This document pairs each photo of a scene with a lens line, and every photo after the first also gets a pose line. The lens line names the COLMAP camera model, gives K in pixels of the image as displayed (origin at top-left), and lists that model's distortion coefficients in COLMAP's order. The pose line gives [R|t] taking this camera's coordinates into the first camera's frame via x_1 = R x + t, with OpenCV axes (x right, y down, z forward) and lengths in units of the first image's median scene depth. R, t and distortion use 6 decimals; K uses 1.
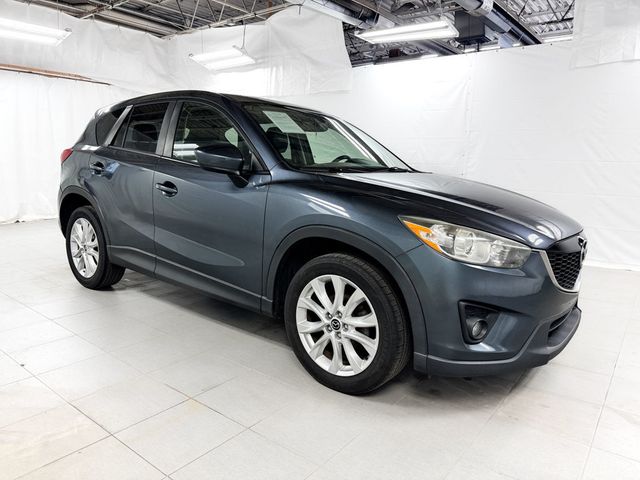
lens RADIAL K [[459.6, 0, 320.0], [0, 459.6, 240.0], [0, 0, 1]] dist [0.013616, -0.008376]
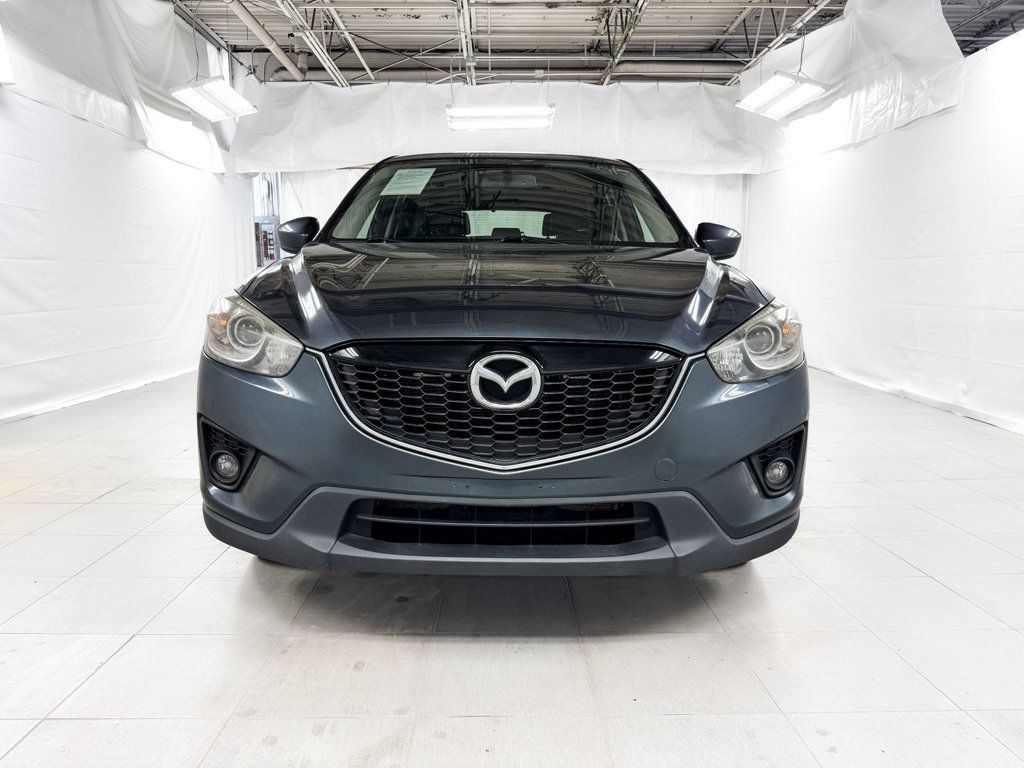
lens RADIAL K [[735.4, 0, 512.0], [0, 735.4, 384.0], [0, 0, 1]] dist [0.013616, -0.008376]
pose [[0.622126, 0.087505, -0.778011, 0.372101], [-0.126584, 0.991902, 0.010341, 0.007360], [0.772616, 0.092050, 0.628165, 0.184907]]
